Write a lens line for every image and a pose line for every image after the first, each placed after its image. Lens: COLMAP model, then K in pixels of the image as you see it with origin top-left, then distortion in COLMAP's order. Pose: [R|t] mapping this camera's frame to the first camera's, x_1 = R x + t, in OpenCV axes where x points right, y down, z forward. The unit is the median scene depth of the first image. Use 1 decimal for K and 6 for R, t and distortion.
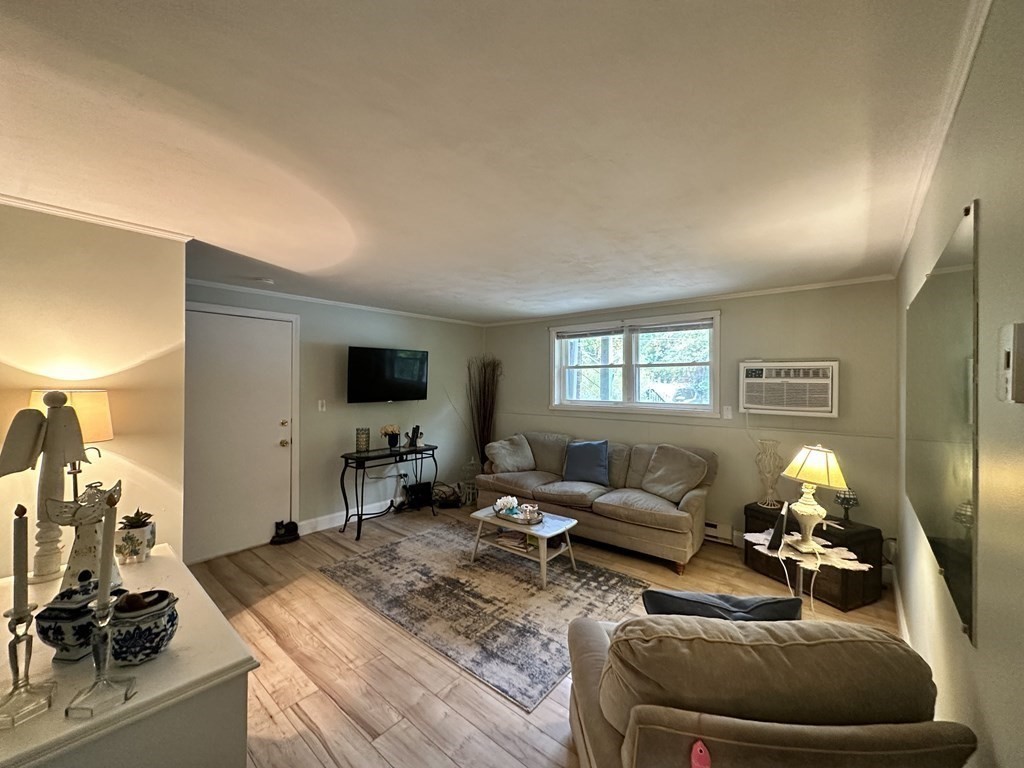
lens RADIAL K [[408.4, 0, 511.6], [0, 408.4, 383.1], [0, 0, 1]] dist [-0.002162, 0.000808]
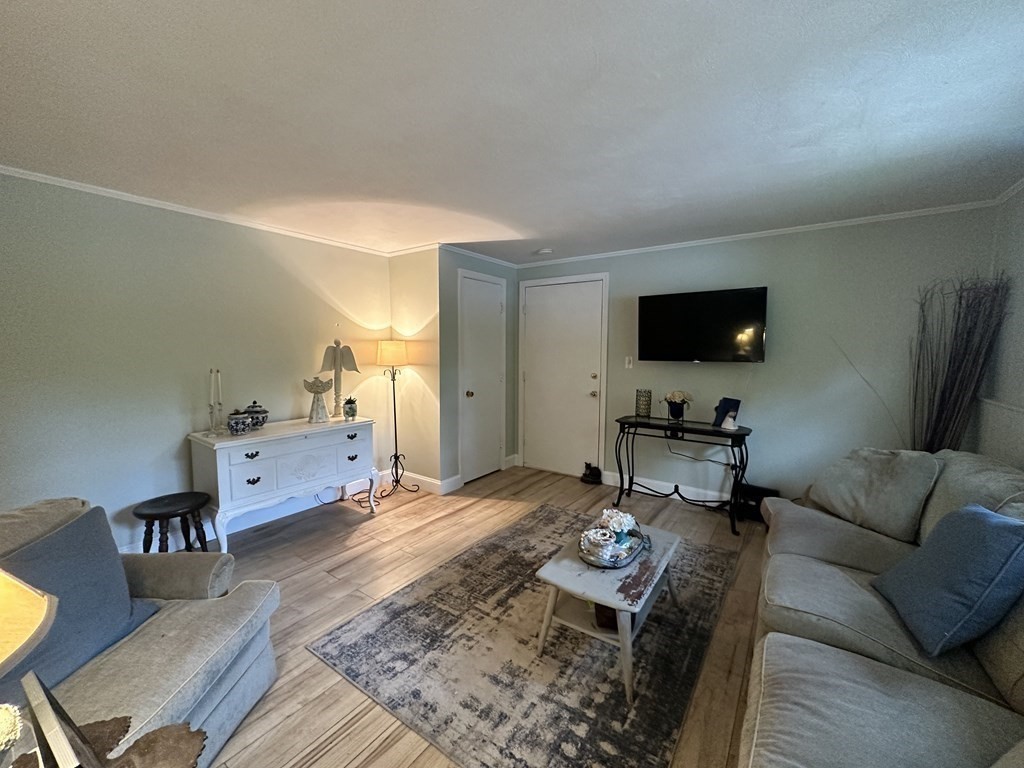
lens RADIAL K [[408.4, 0, 513.6], [0, 408.4, 385.1], [0, 0, 1]] dist [-0.002162, 0.000808]
pose [[0.089796, 0.088692, -0.992003, 0.682293], [-0.004679, 0.996054, 0.088631, 0.035462], [0.995949, -0.003317, 0.089856, 0.925679]]
